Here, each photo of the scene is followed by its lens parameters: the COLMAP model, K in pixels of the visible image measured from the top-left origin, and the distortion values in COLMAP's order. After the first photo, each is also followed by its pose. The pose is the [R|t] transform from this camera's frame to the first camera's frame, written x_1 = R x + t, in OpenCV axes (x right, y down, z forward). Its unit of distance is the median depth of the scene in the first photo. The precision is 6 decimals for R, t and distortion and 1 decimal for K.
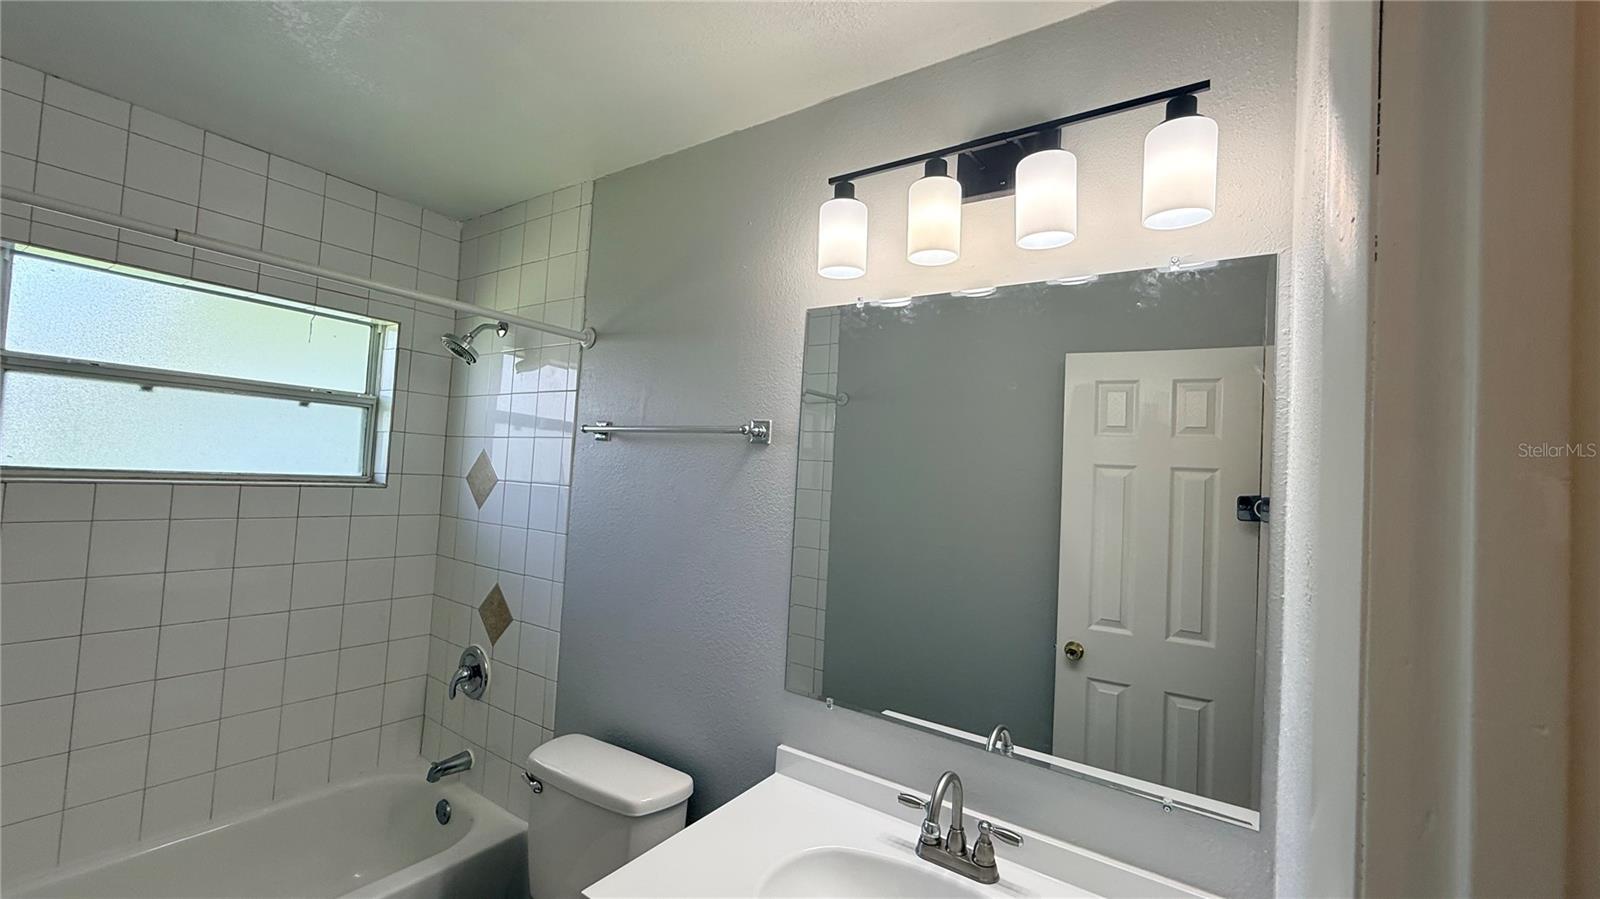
lens RADIAL K [[640.8, 0, 798.0], [0, 640.8, 450.7], [0, 0, 1]] dist [-0.000209, -0.000011]
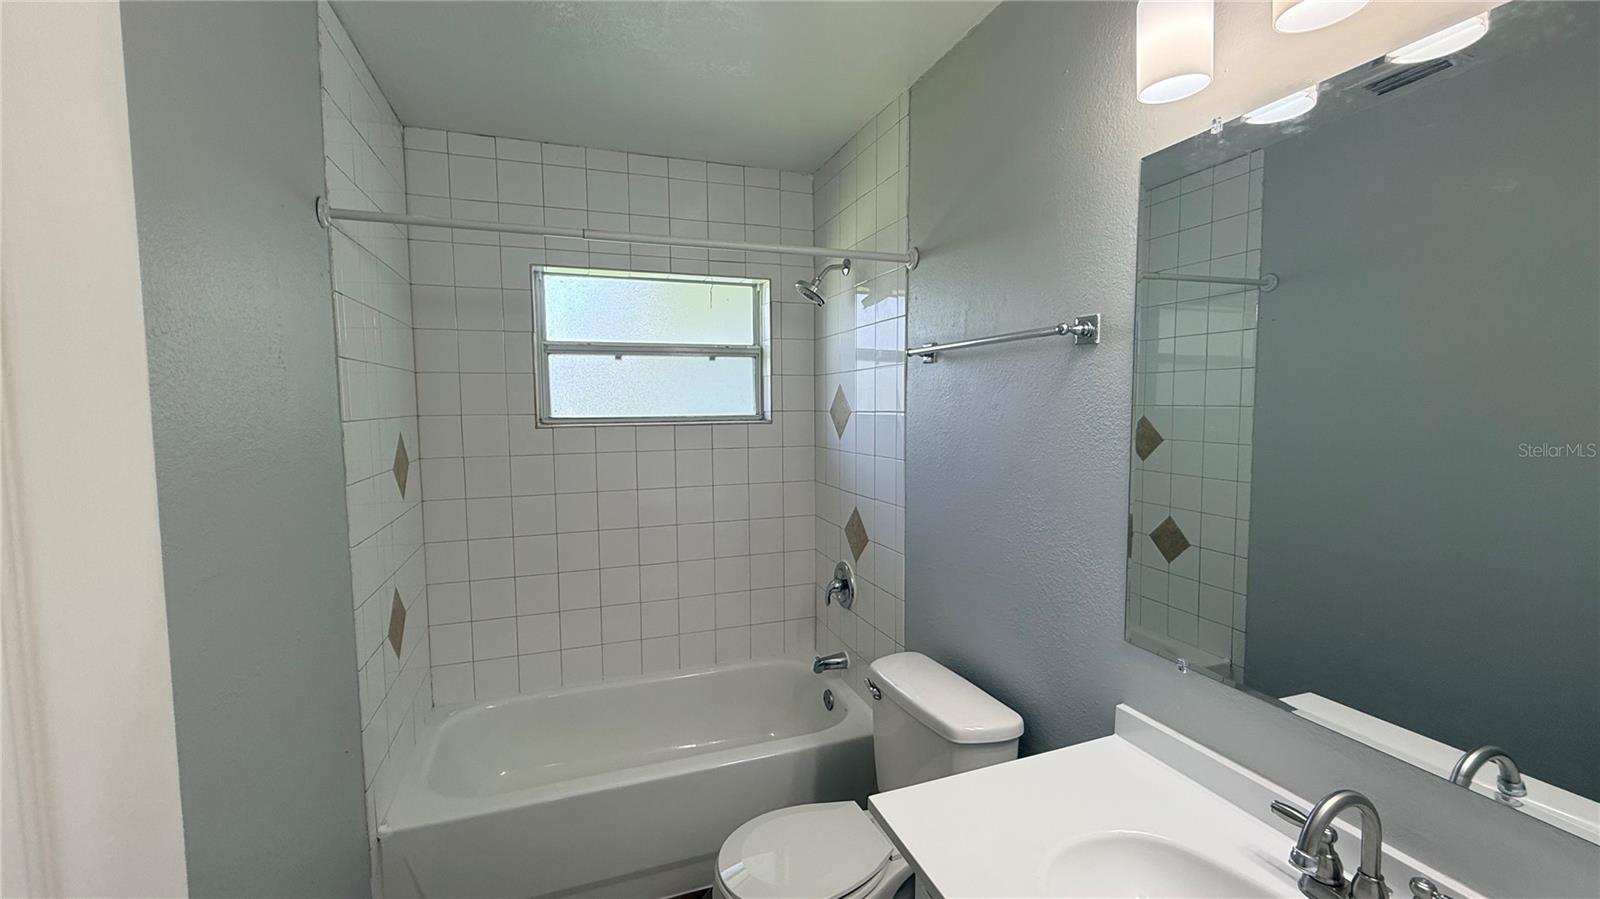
lens RADIAL K [[640.8, 0, 798.0], [0, 640.8, 450.7], [0, 0, 1]] dist [-0.000209, -0.000011]
pose [[0.808480, -0.018644, -0.588229, 0.090913], [0.076153, 0.994409, 0.073148, 0.026952], [0.583576, -0.103934, 0.805380, 0.082244]]
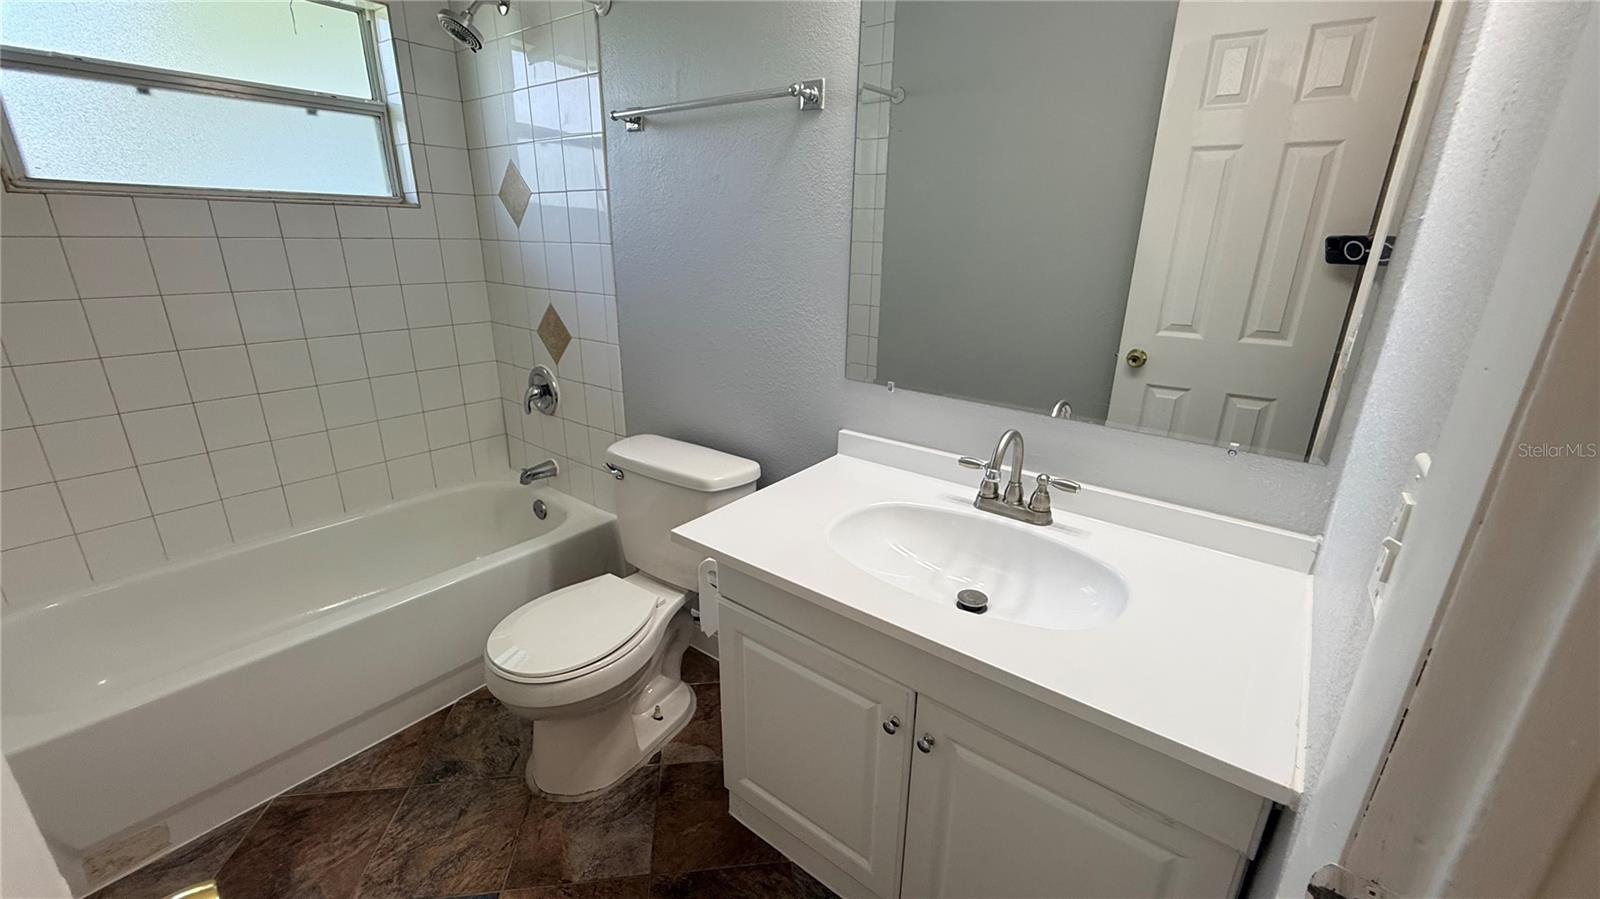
lens RADIAL K [[641.8, 0, 800.1], [0, 641.8, 452.6], [0, 0, 1]] dist [-0.000571, -0.000190]
pose [[0.997547, -0.015811, -0.068186, -0.017320], [0.039140, 0.933615, 0.356134, 0.084675], [0.058029, -0.357930, 0.931944, 0.008701]]
